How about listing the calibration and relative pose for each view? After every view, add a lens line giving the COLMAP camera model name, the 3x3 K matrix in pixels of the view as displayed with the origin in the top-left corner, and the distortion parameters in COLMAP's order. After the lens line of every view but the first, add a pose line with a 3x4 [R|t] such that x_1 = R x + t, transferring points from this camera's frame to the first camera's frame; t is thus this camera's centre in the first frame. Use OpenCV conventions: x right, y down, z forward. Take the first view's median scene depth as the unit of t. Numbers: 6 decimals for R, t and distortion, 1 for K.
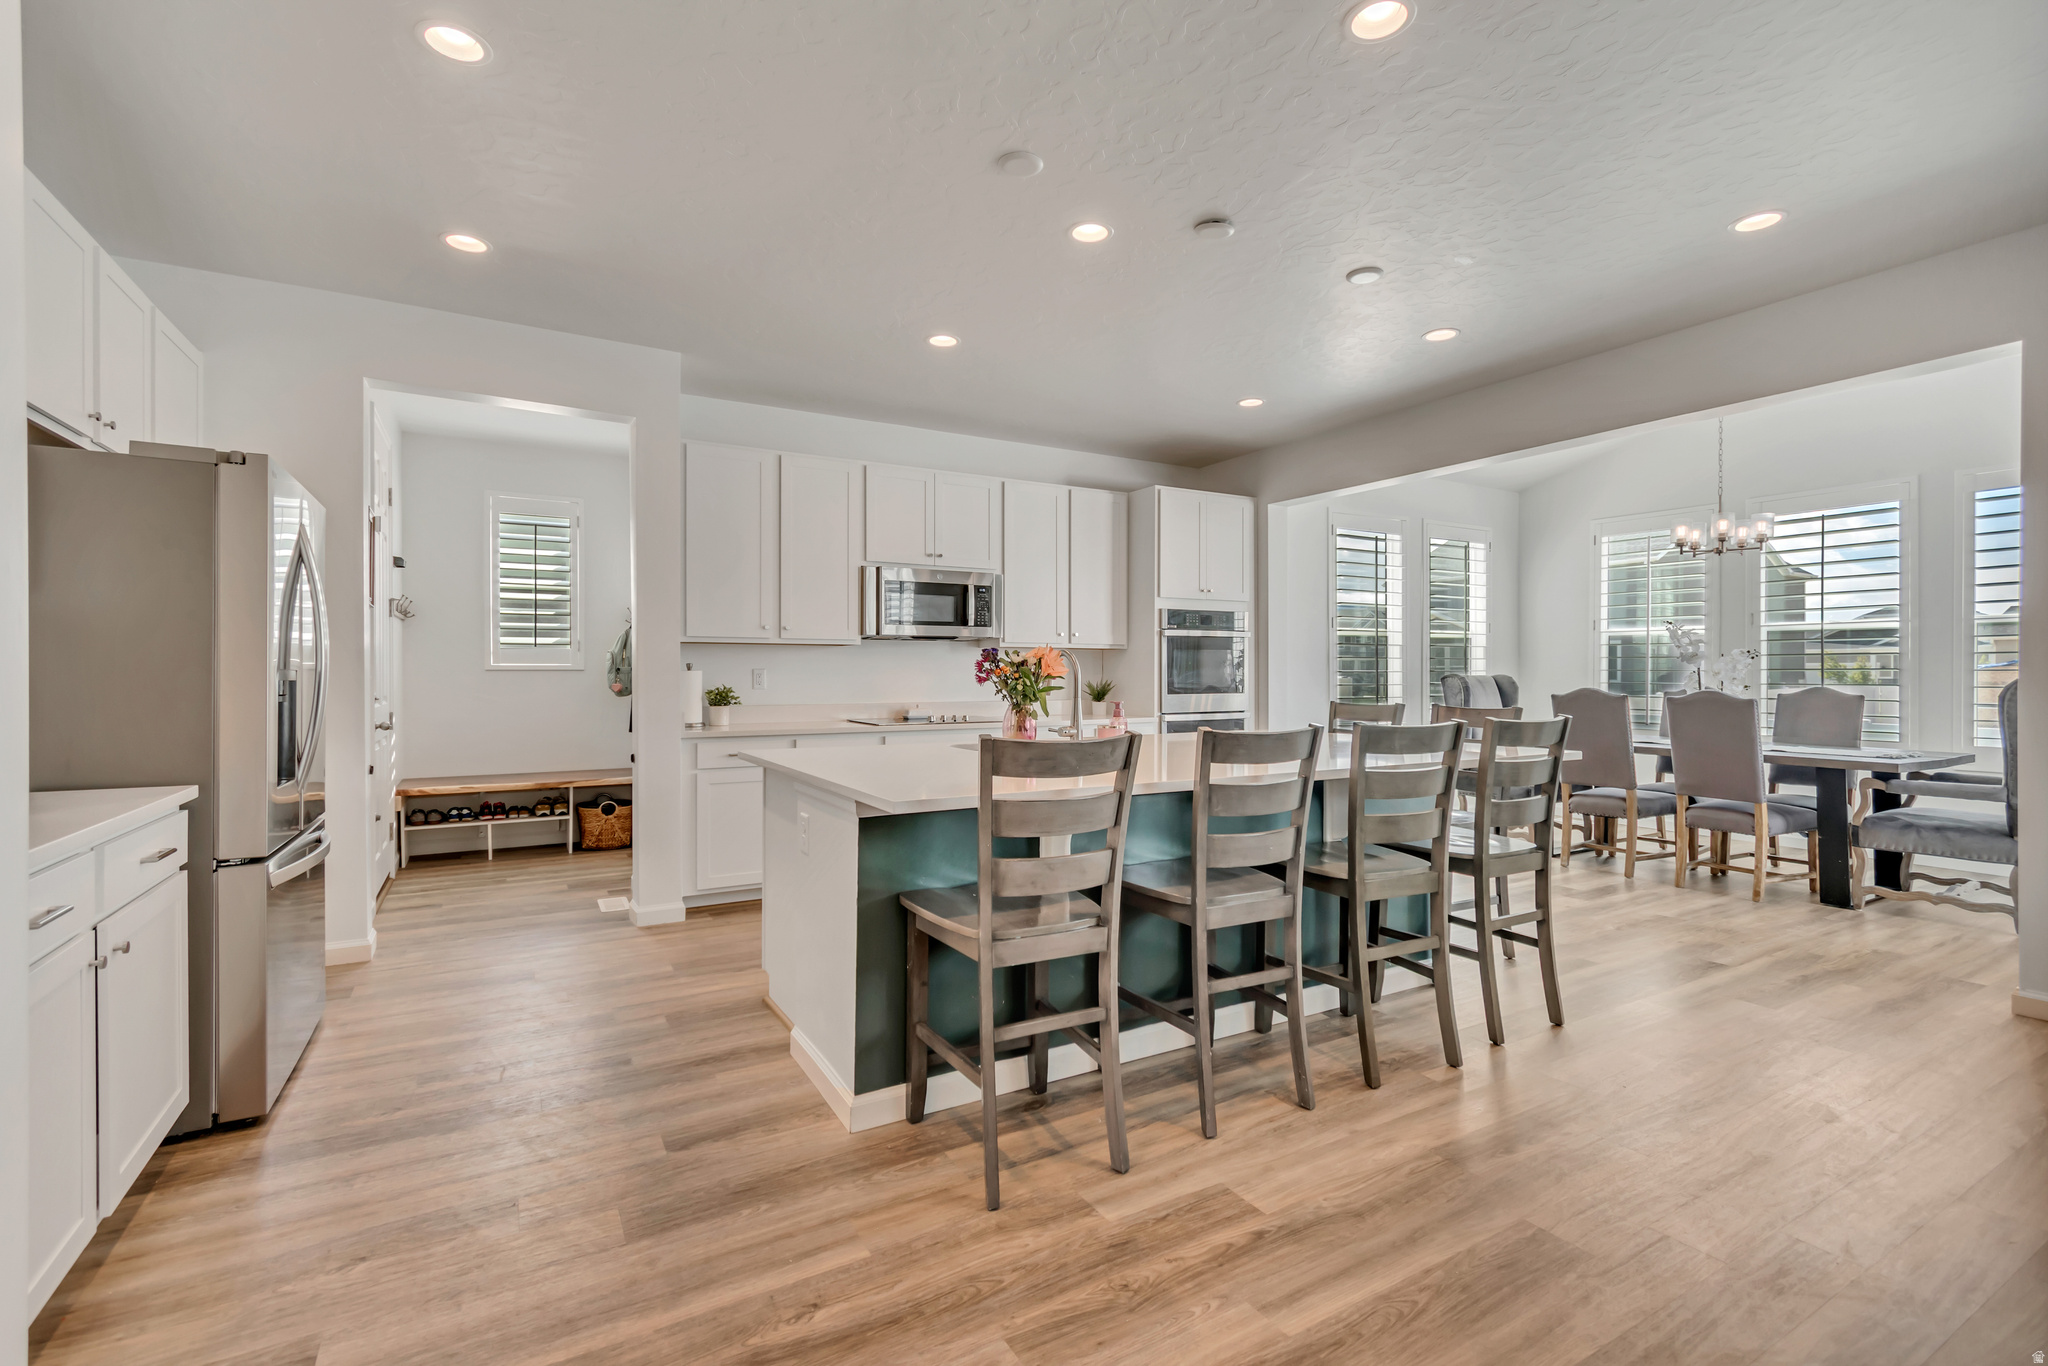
lens RADIAL K [[922.3, 0, 1028.2], [0, 922.3, 672.4], [0, 0, 1]] dist [0.008704, -0.000037]
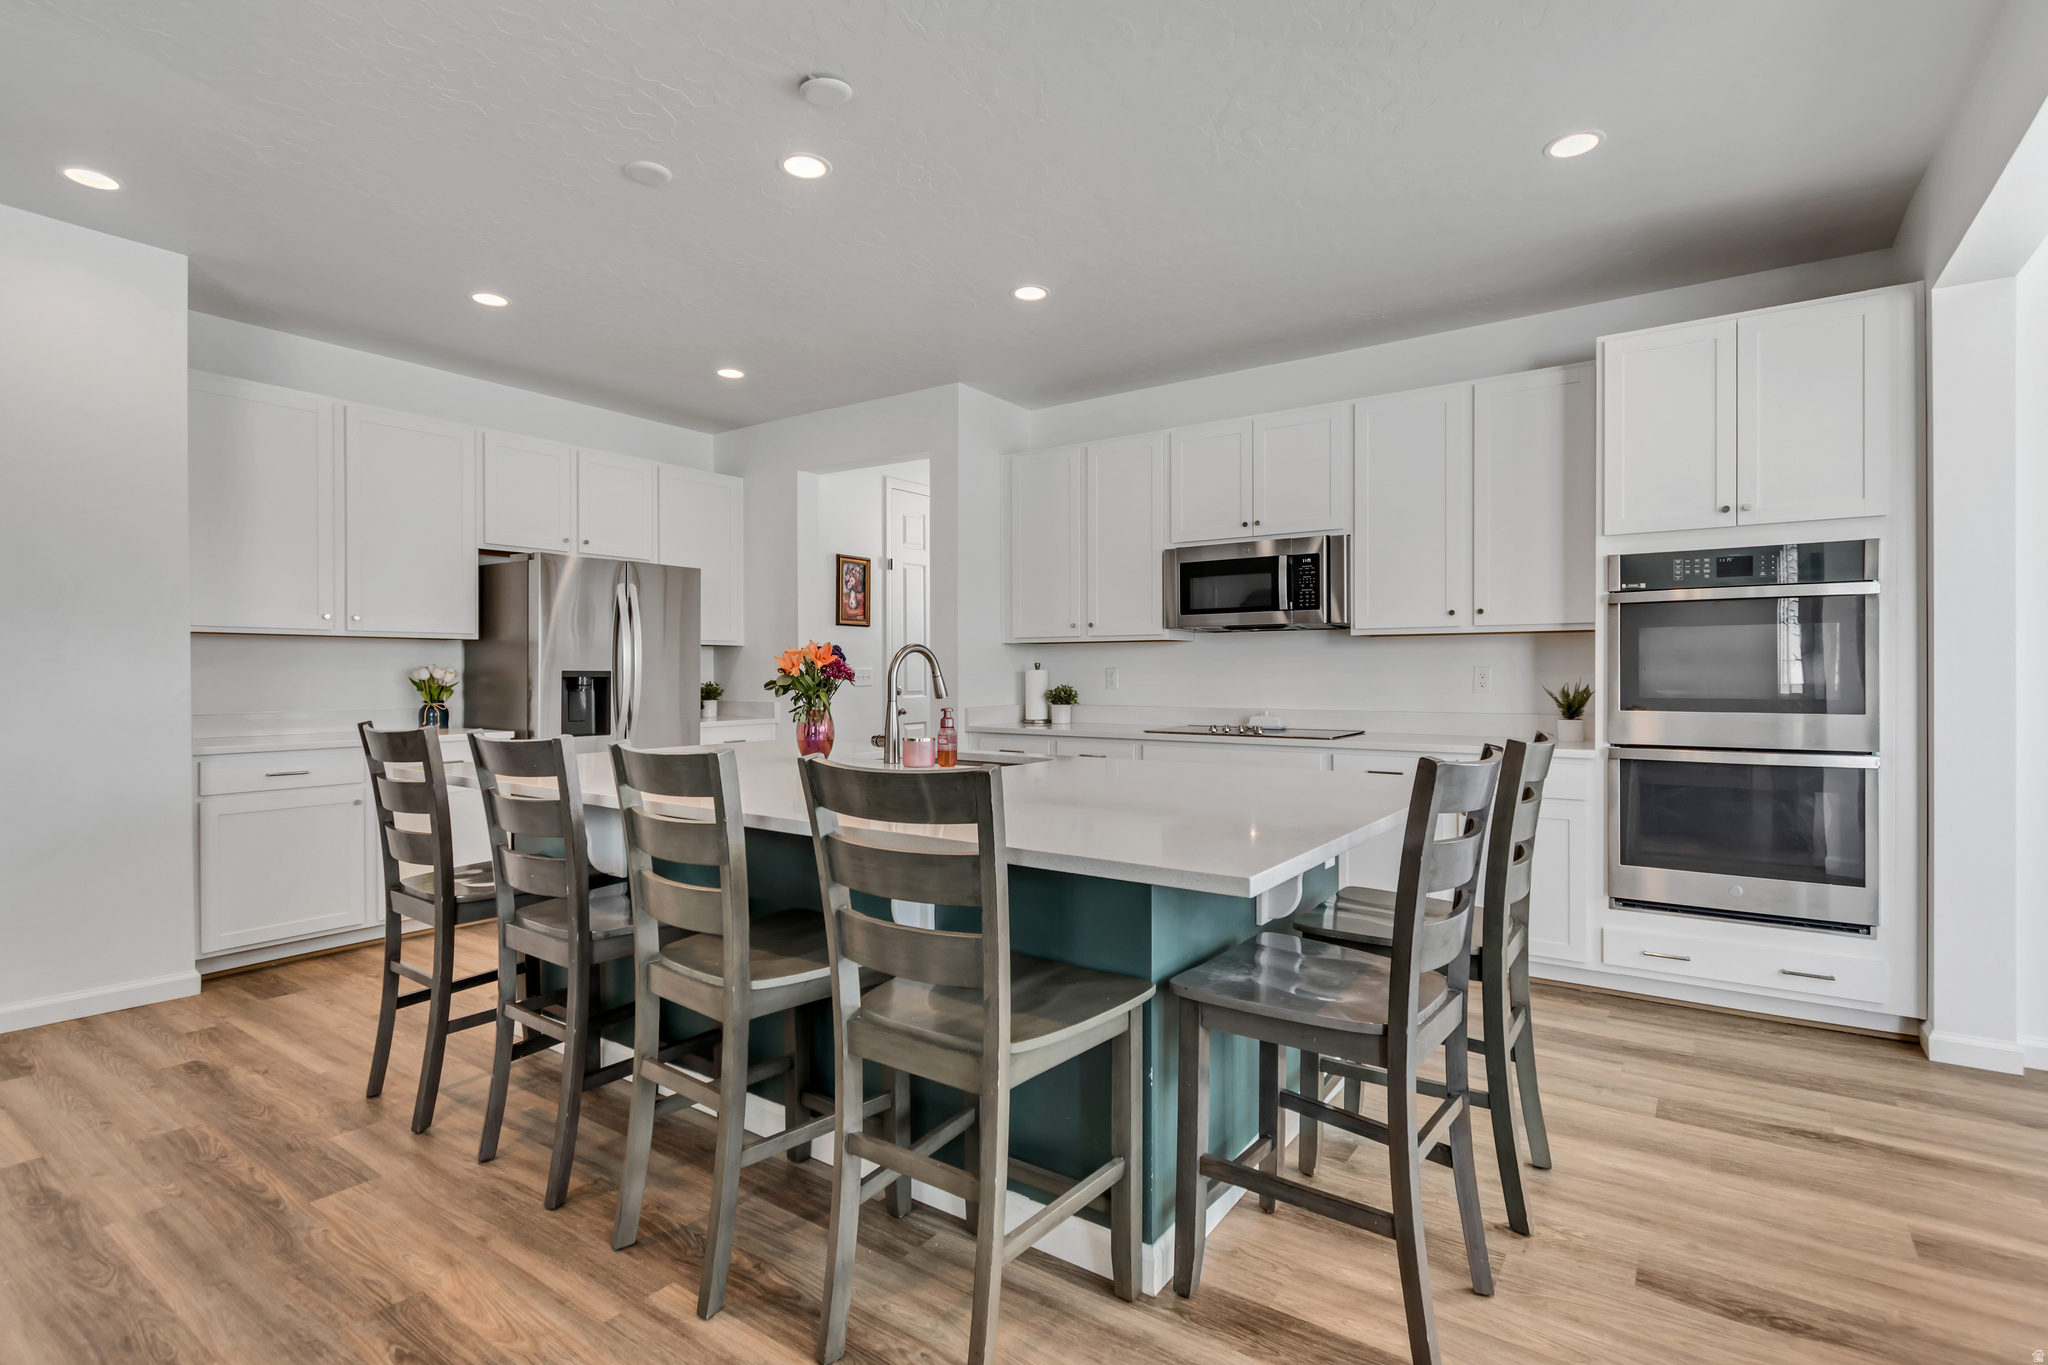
lens RADIAL K [[992.5, 0, 1015.1], [0, 992.5, 676.3], [0, 0, 1]] dist [0.004409, 0.000088]
pose [[0.405476, 0.006242, -0.914084, 0.644779], [0.004214, 0.999953, 0.008698, -0.004142], [0.914096, -0.007379, 0.405431, 0.515565]]
